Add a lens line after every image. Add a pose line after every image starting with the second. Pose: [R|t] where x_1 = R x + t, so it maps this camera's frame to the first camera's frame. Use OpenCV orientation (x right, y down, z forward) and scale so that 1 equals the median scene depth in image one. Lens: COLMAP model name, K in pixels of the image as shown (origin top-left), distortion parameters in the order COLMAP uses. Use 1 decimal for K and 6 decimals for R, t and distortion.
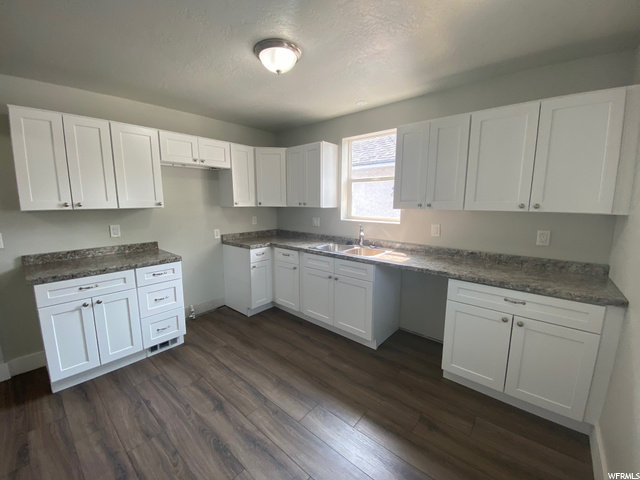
lens RADIAL K [[261.7, 0, 318.7], [0, 261.7, 239.2], [0, 0, 1]] dist [0.019609, 0.000284]
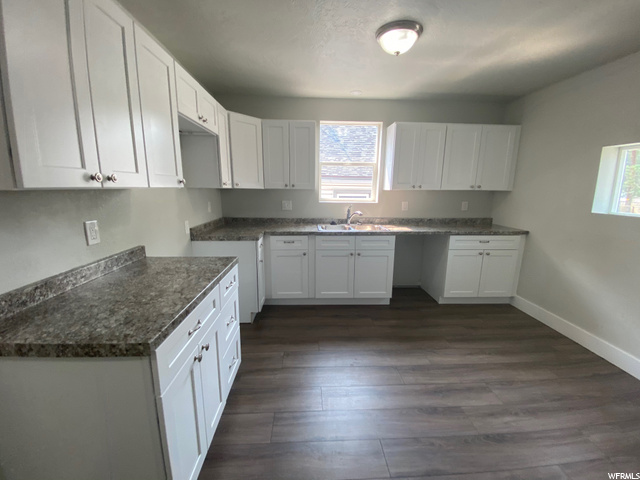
lens RADIAL K [[261.7, 0, 319.7], [0, 261.7, 239.1], [0, 0, 1]] dist [0.019609, 0.000284]
pose [[0.719625, -0.126804, 0.682686, -0.803294], [0.093389, 0.991926, 0.085800, -0.021008], [-0.688054, 0.002011, 0.725657, 0.321650]]
